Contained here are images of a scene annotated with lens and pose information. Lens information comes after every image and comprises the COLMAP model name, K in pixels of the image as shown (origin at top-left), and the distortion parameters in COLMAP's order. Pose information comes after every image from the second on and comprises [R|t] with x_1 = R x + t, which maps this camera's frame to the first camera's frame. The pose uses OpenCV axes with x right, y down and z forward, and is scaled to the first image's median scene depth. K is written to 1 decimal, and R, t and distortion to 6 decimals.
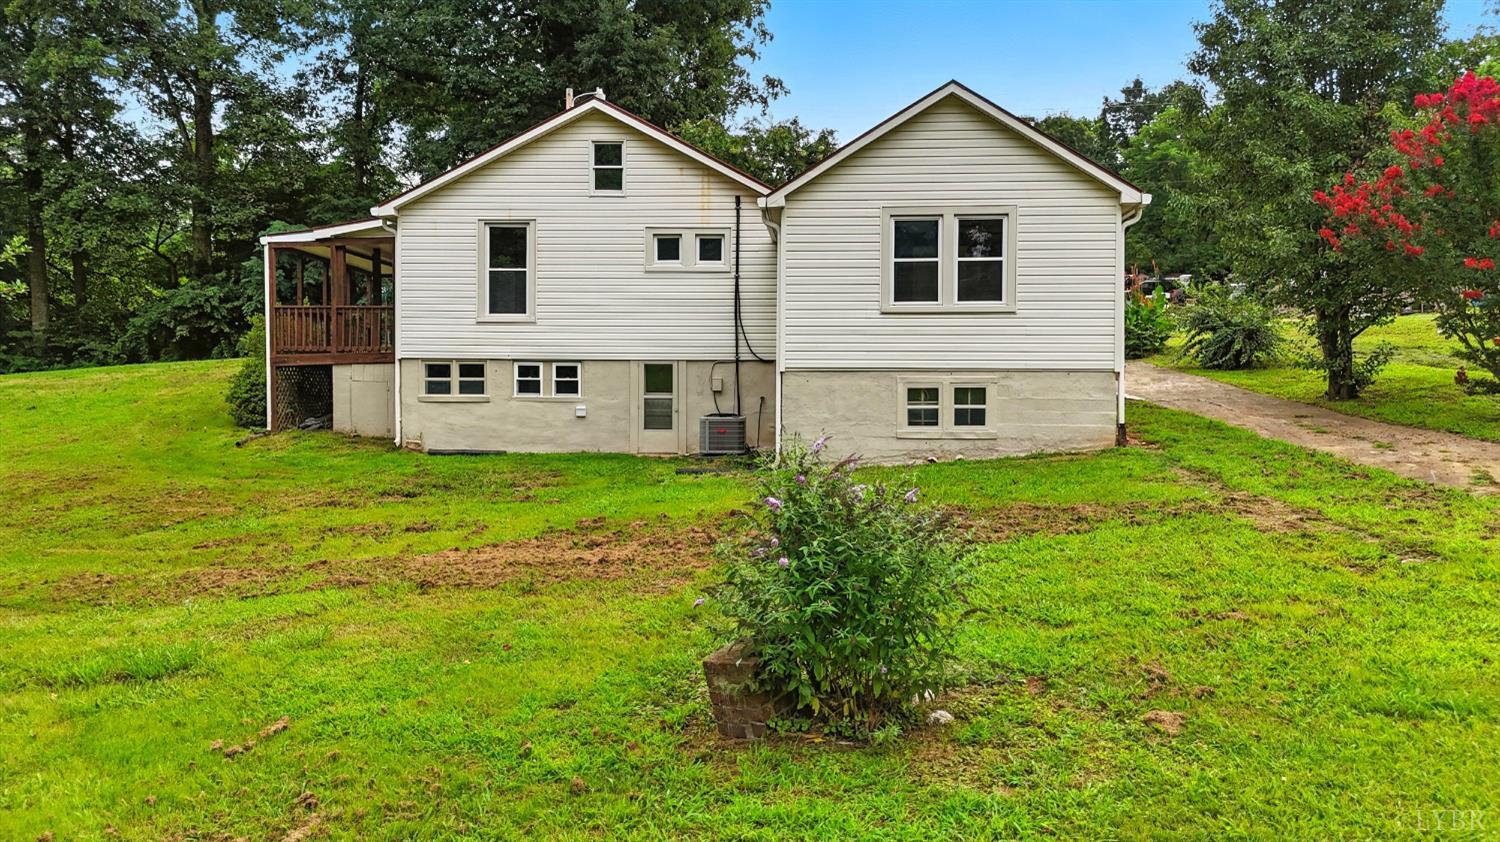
lens RADIAL K [[1142.2, 0, 755.2], [0, 1142.2, 421.2], [0, 0, 1]] dist [0.067044, 0.000921]
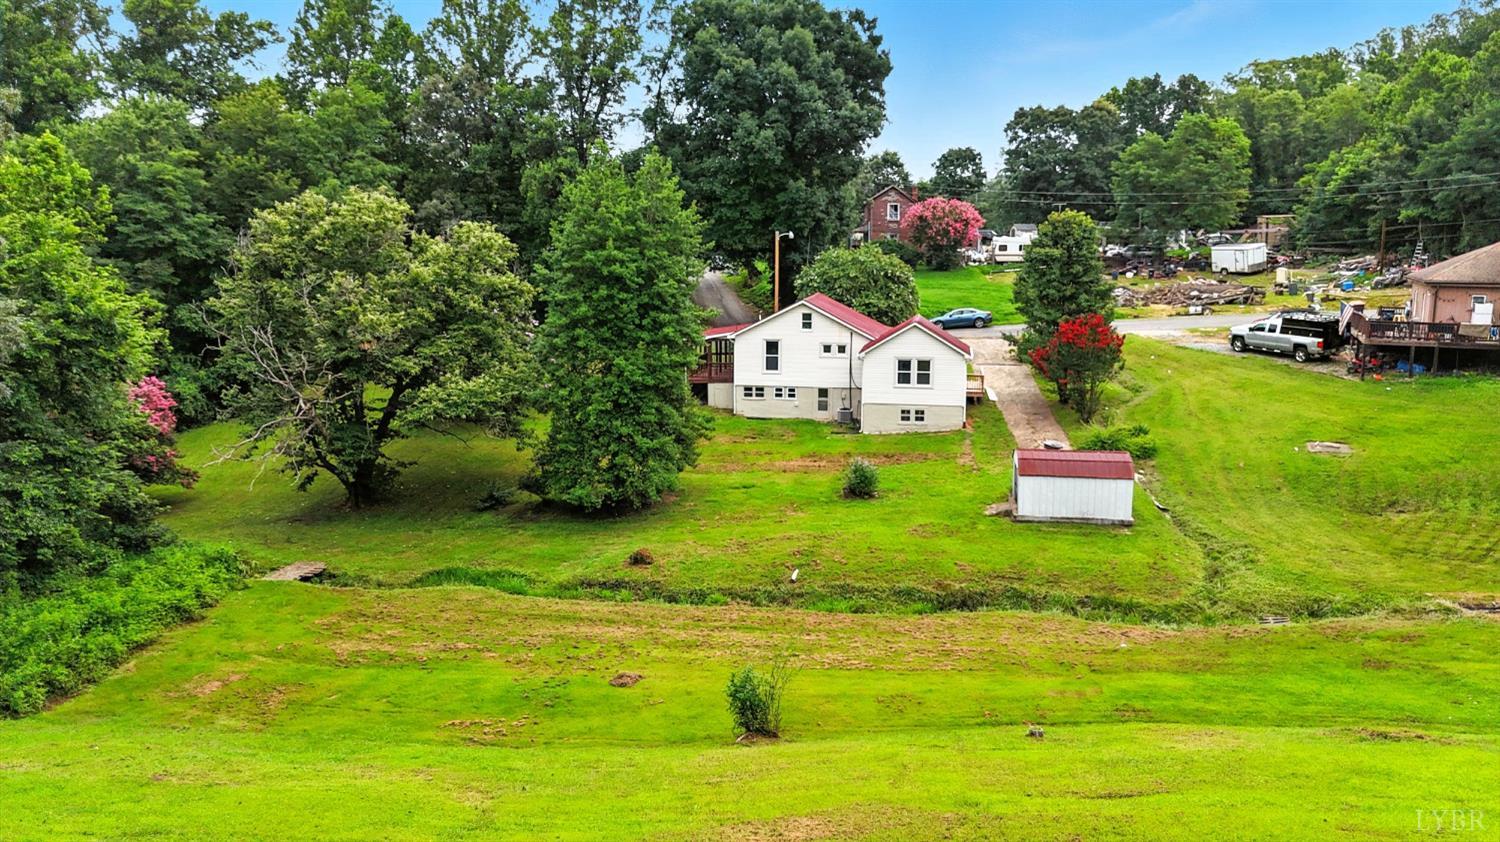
lens RADIAL K [[1142.2, 0, 749.8], [0, 1142.2, 418.4], [0, 0, 1]] dist [0.067044, 0.000921]
pose [[0.994245, 0.018462, -0.105525, 0.038460], [-0.003247, 0.989779, 0.142575, -0.391415], [0.107079, -0.141412, 0.984143, -1.911091]]
